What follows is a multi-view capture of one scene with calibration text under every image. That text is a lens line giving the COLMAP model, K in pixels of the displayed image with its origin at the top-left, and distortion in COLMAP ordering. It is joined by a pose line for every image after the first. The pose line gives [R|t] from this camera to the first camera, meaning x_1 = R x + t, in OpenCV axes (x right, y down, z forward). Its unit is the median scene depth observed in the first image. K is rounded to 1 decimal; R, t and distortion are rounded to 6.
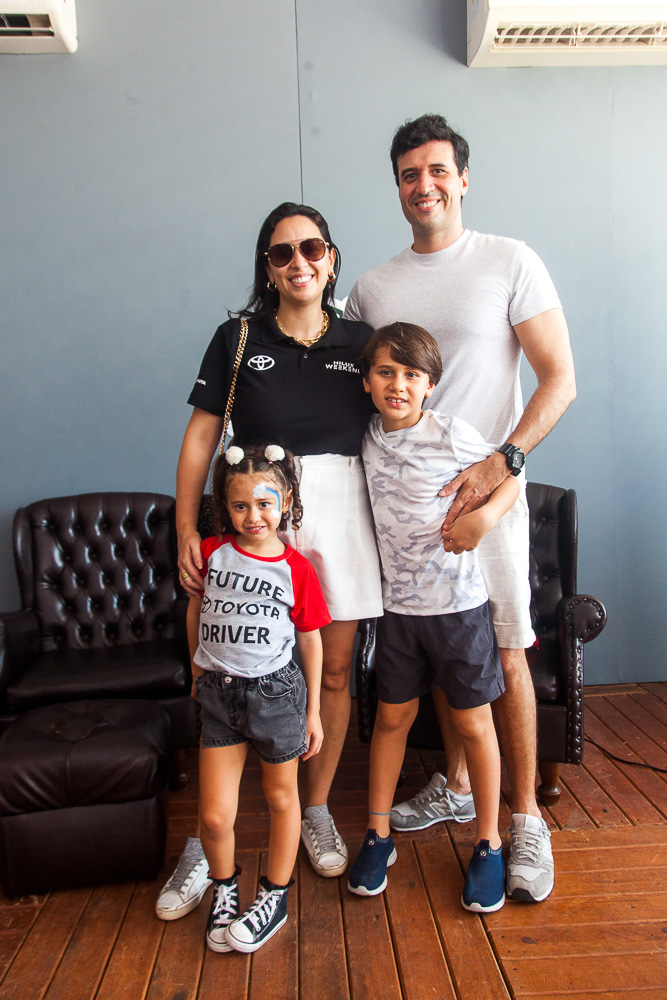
lens RADIAL K [[818.0, 0, 333.5], [0, 818.0, 500.0], [0, 0, 1]] dist [0.028387, -0.009779]
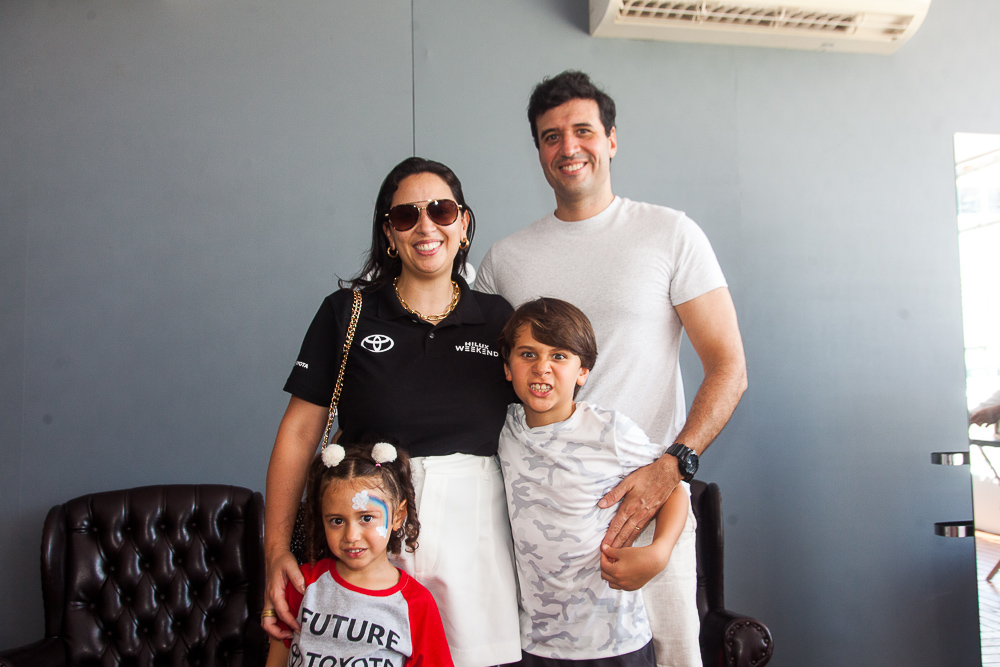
lens RADIAL K [[818.0, 0, 500.0], [0, 818.0, 333.5], [0, 0, 1]] dist [0.028387, -0.009779]
pose [[0.986589, 0.014559, 0.162572, -0.100072], [0.013150, 0.985687, -0.168072, -0.039369], [-0.162692, 0.167956, 0.972277, 0.191539]]
